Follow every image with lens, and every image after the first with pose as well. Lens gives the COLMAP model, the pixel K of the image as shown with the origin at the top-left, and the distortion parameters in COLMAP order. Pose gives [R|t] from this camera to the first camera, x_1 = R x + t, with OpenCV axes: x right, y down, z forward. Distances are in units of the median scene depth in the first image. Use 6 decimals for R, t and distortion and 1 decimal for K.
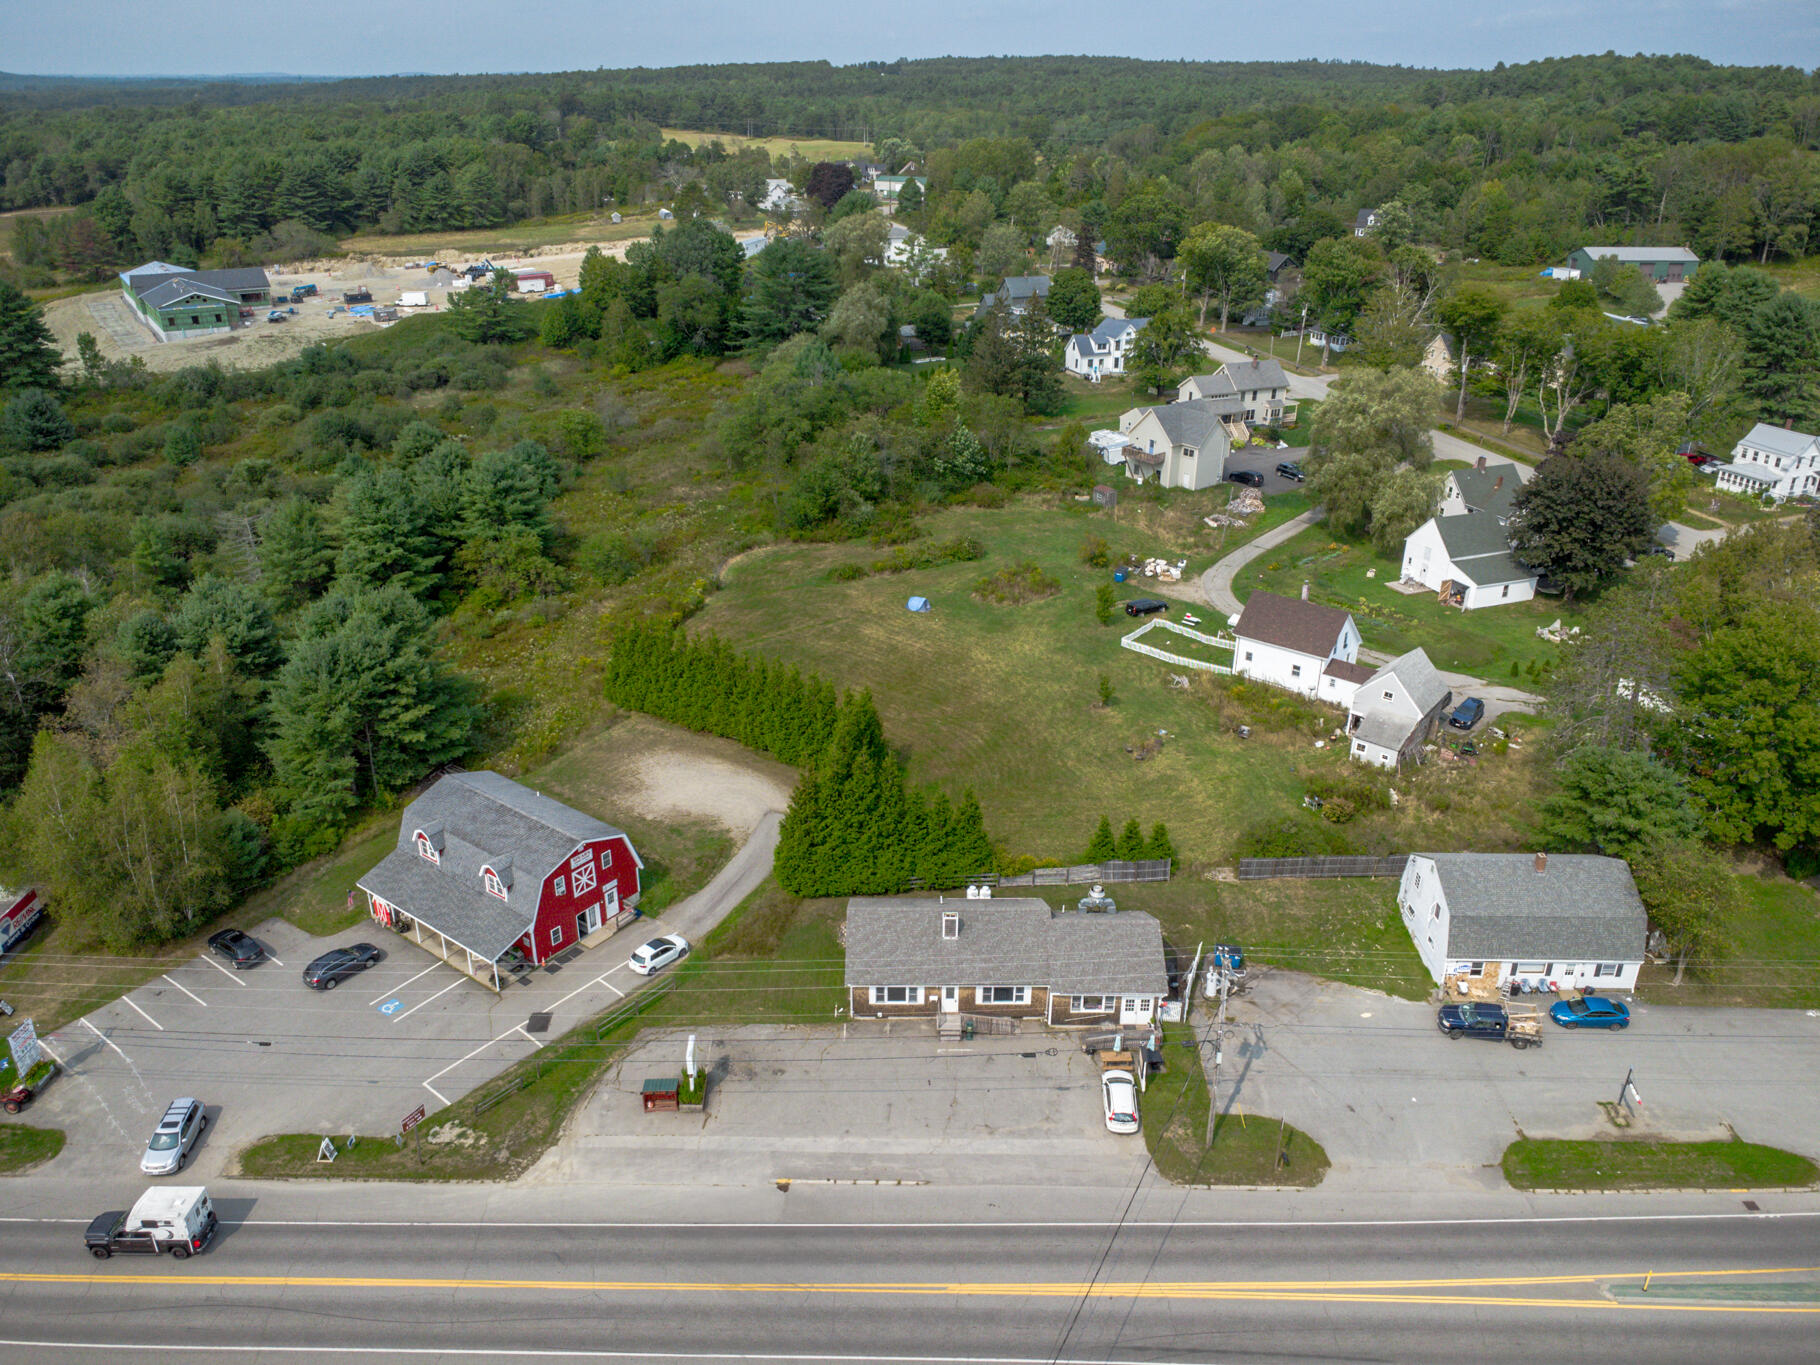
lens RADIAL K [[1316.9, 0, 900.6], [0, 1316.9, 679.4], [0, 0, 1]] dist [0.012716, -0.005863]
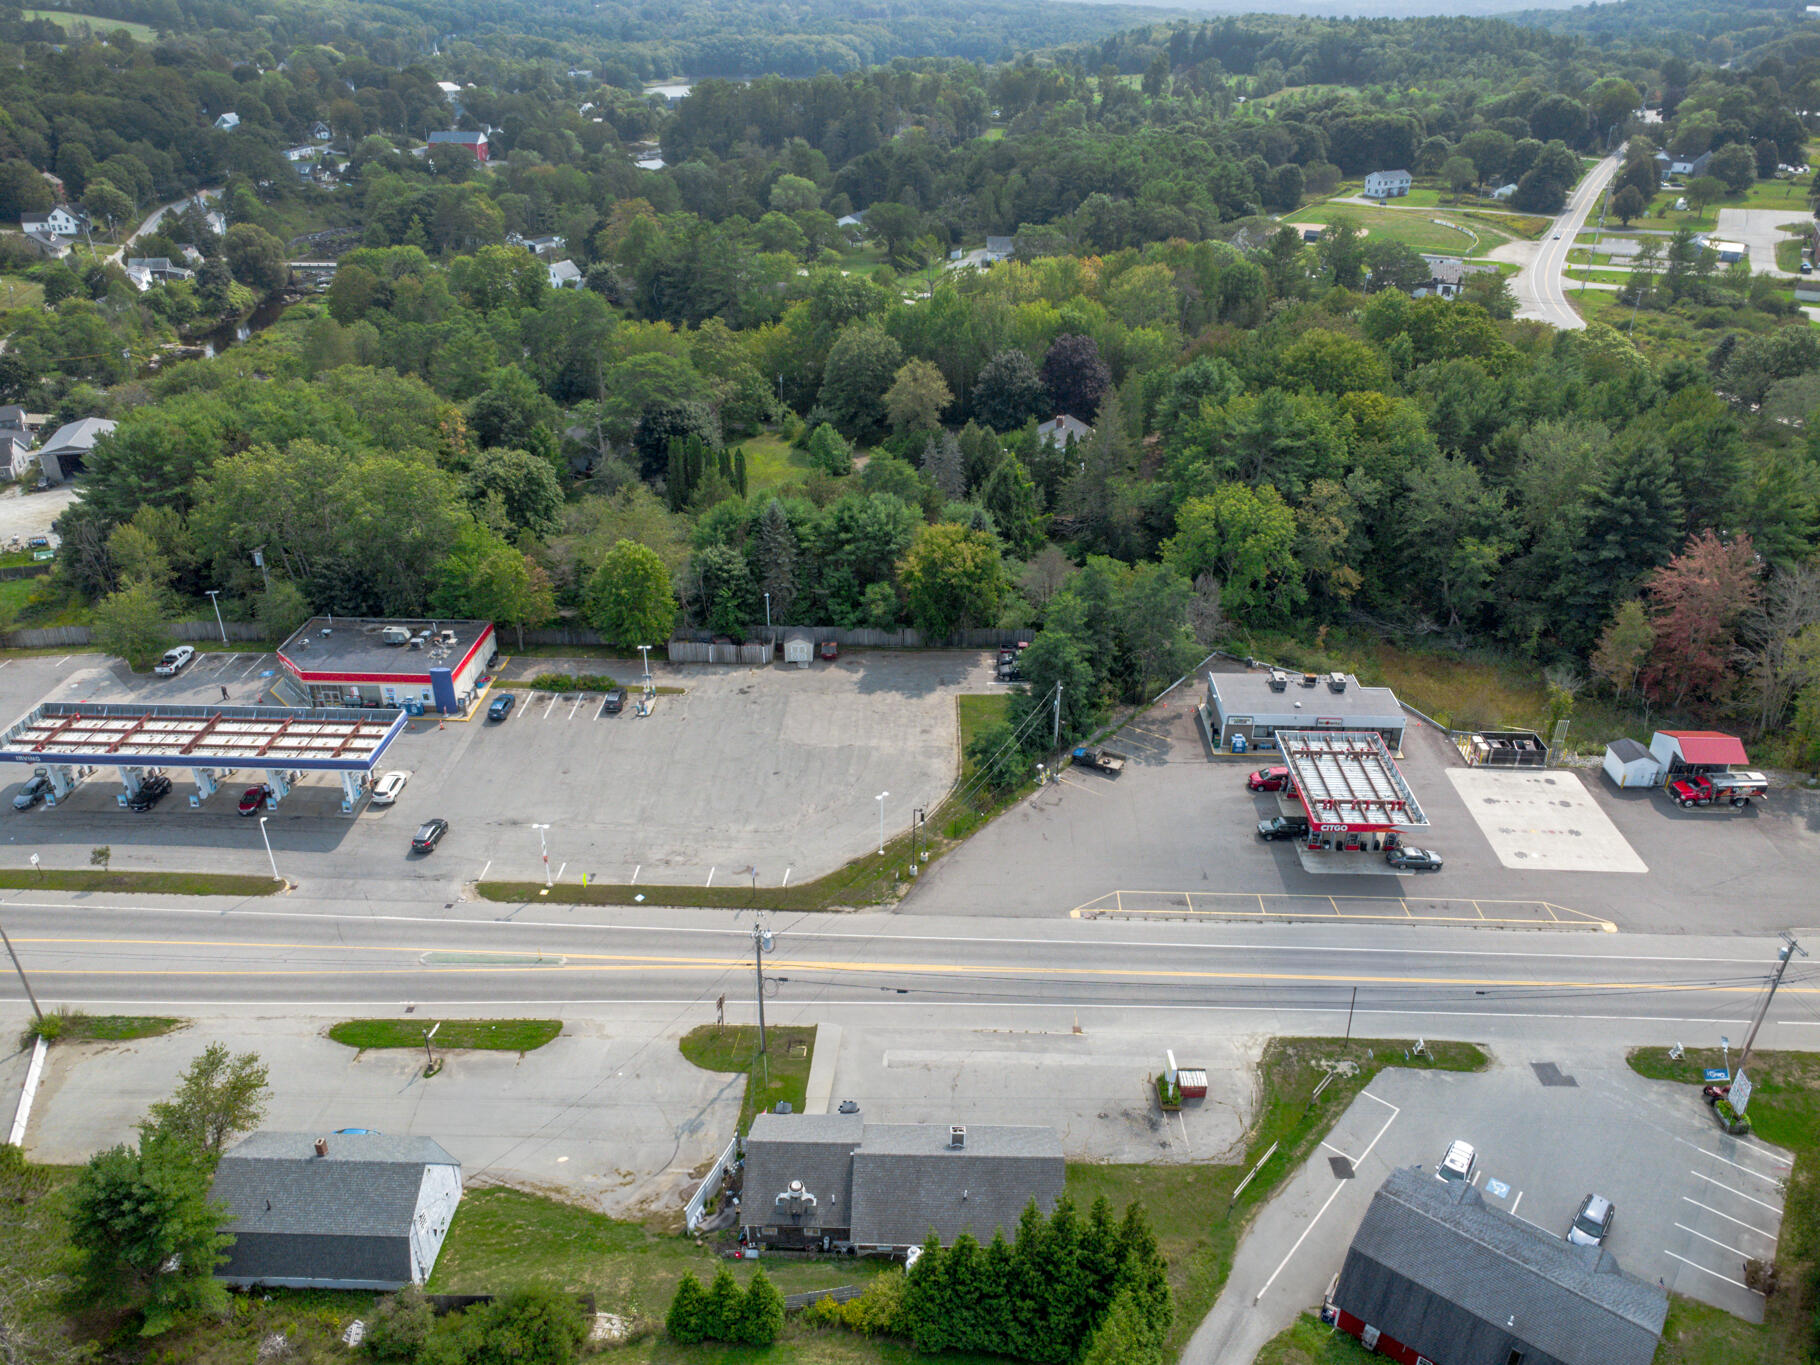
lens RADIAL K [[1316.9, 0, 900.6], [0, 1316.9, 679.4], [0, 0, 1]] dist [0.012716, -0.005863]
pose [[-0.999759, -0.013985, 0.016930, 0.038465], [0.004694, 0.617056, 0.786905, -0.455422], [-0.021452, 0.786795, -0.616842, 0.750079]]
